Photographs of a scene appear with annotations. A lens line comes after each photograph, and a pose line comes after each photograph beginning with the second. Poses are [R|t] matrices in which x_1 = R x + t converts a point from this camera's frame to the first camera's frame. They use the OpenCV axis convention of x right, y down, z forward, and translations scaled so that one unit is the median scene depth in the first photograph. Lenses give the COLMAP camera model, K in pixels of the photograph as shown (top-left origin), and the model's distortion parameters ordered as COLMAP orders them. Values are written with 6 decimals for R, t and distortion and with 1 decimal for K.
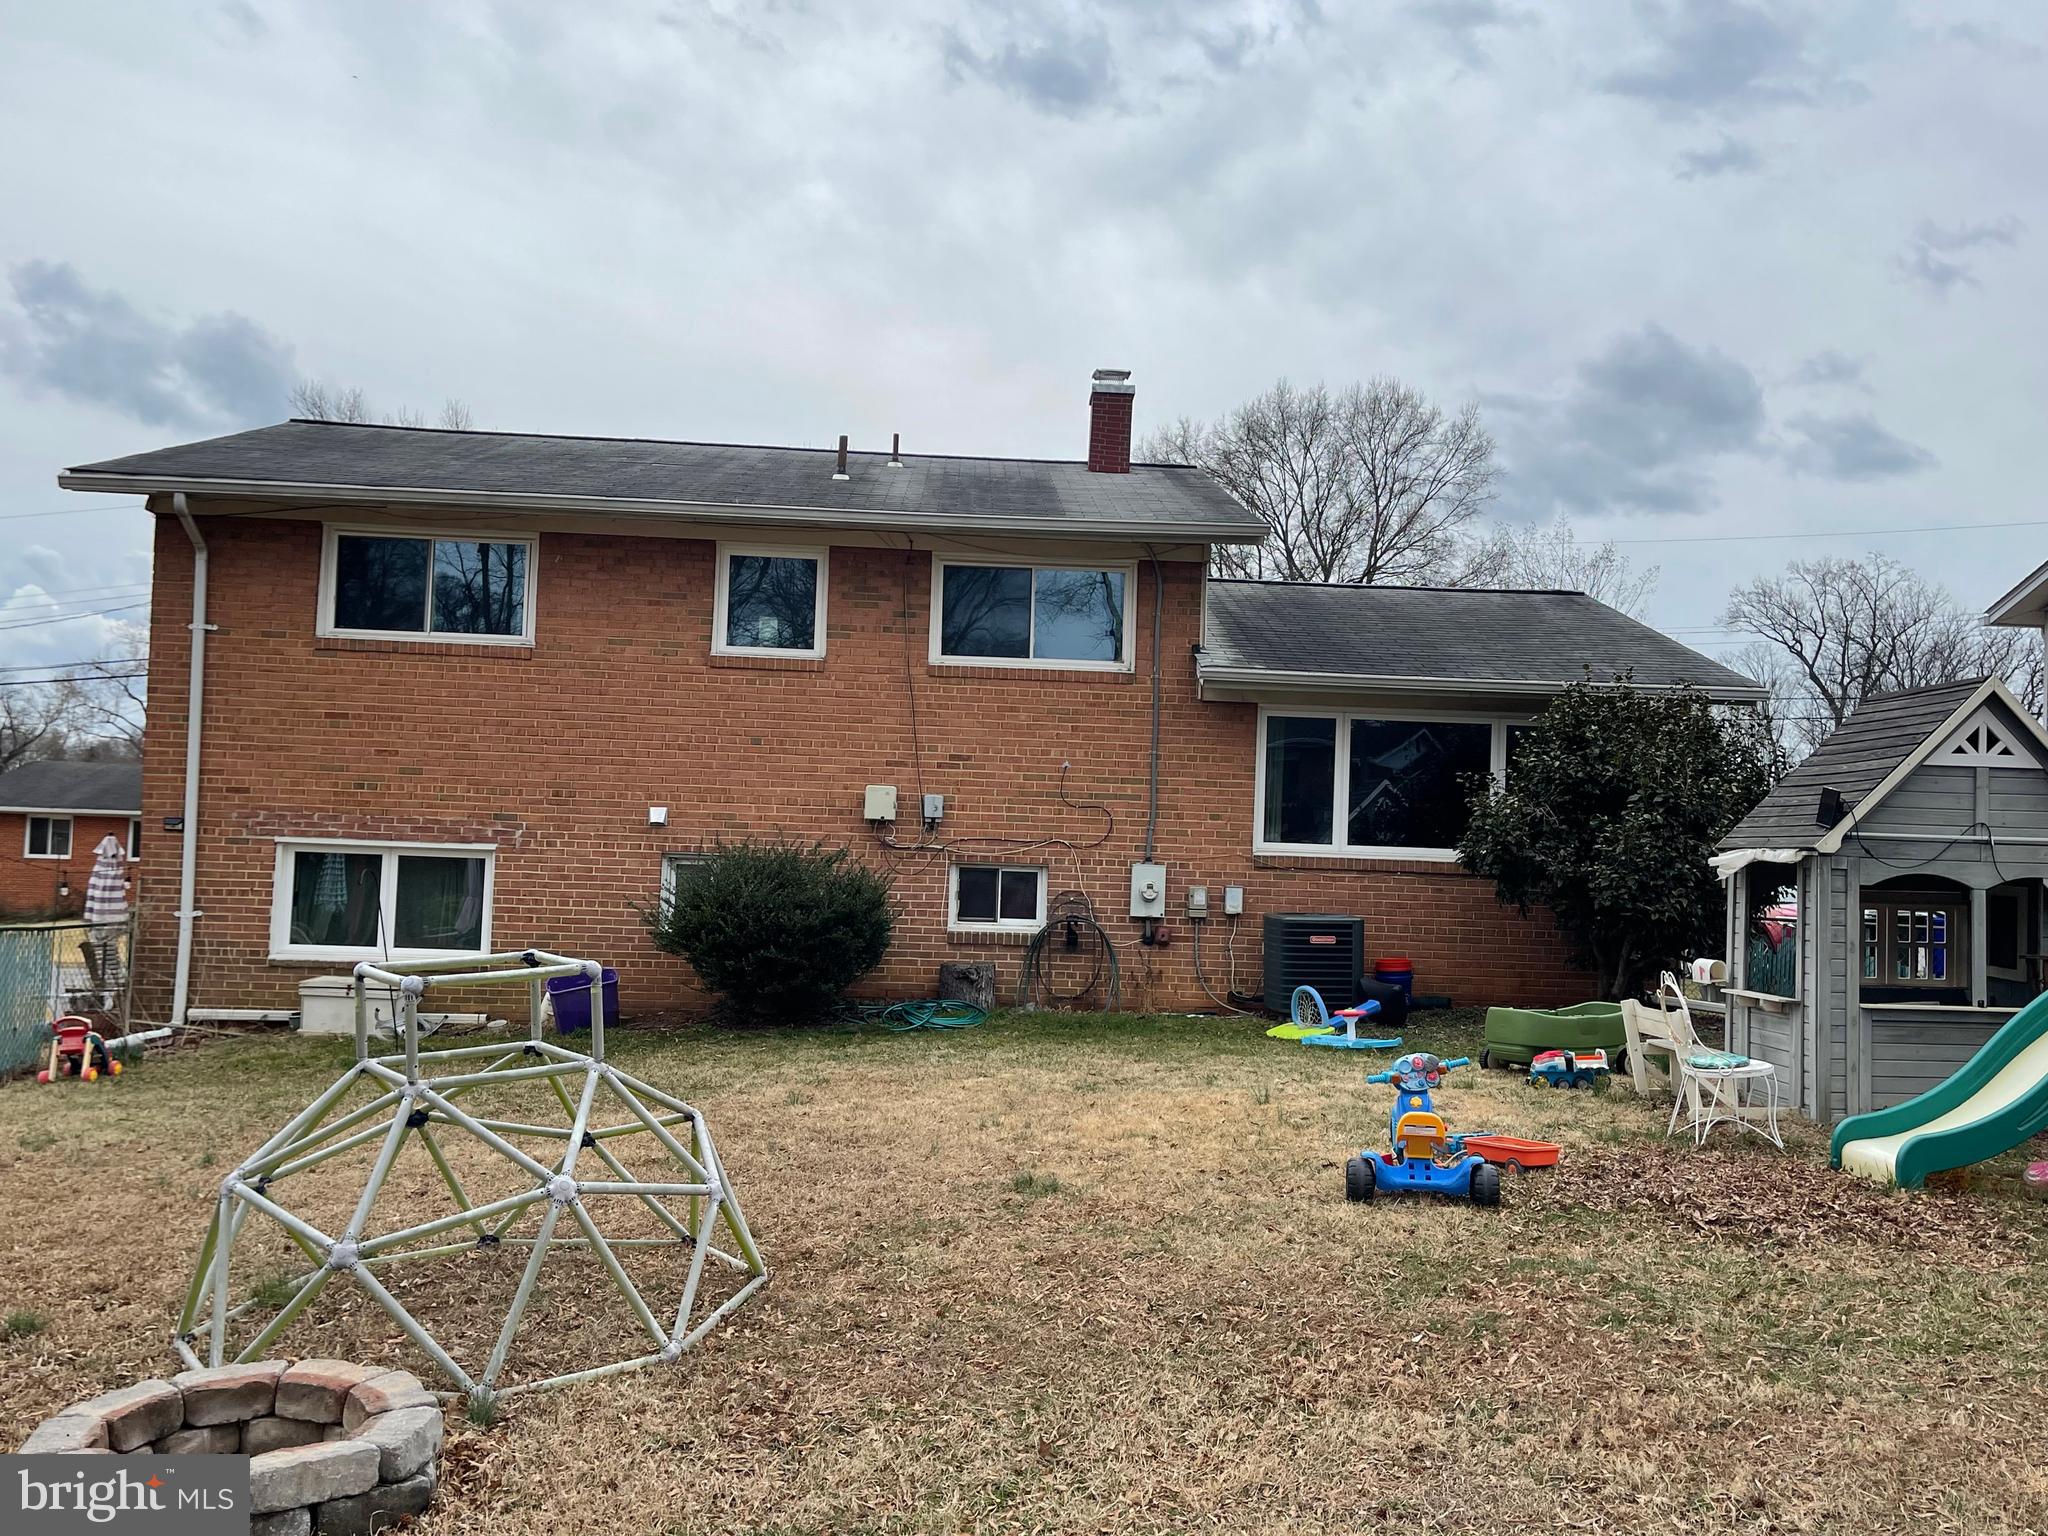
lens RADIAL K [[1710.4, 0, 1024.8], [0, 1710.4, 774.6], [0, 0, 1]] dist [0.055640, -0.030838]
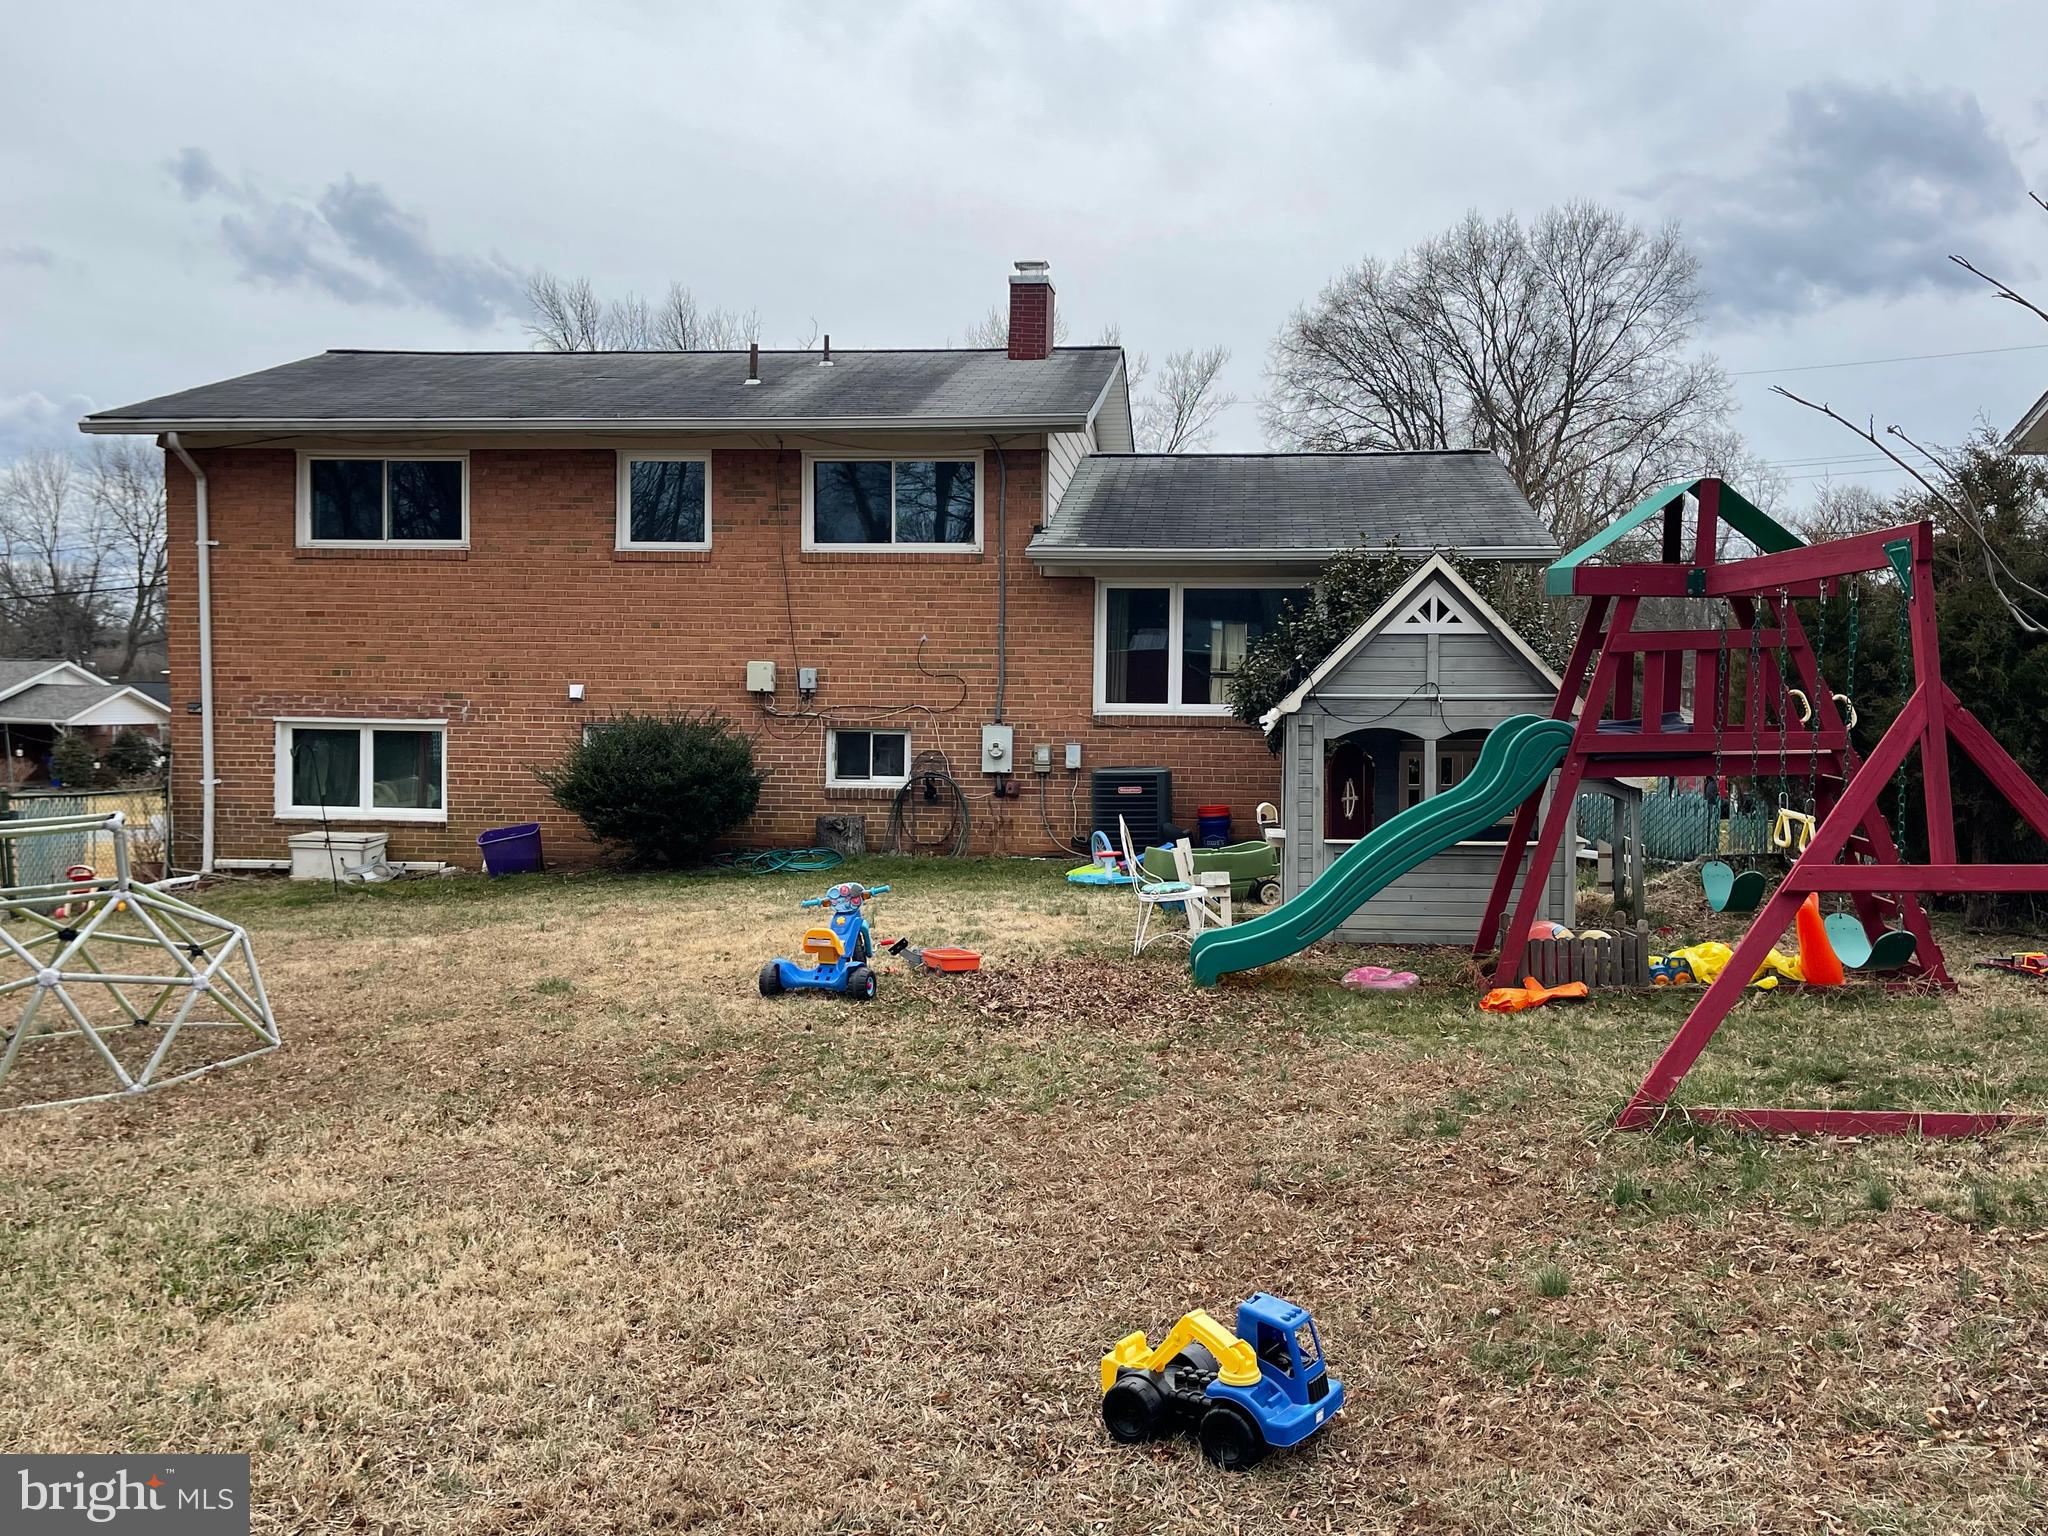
lens RADIAL K [[1710.4, 0, 1028.0], [0, 1710.4, 763.2], [0, 0, 1]] dist [0.055640, -0.030838]
pose [[0.986627, -0.017067, -0.162097, 0.274392], [0.029885, 0.996586, 0.076968, -0.008481], [0.160229, -0.080783, 0.983769, -0.098304]]
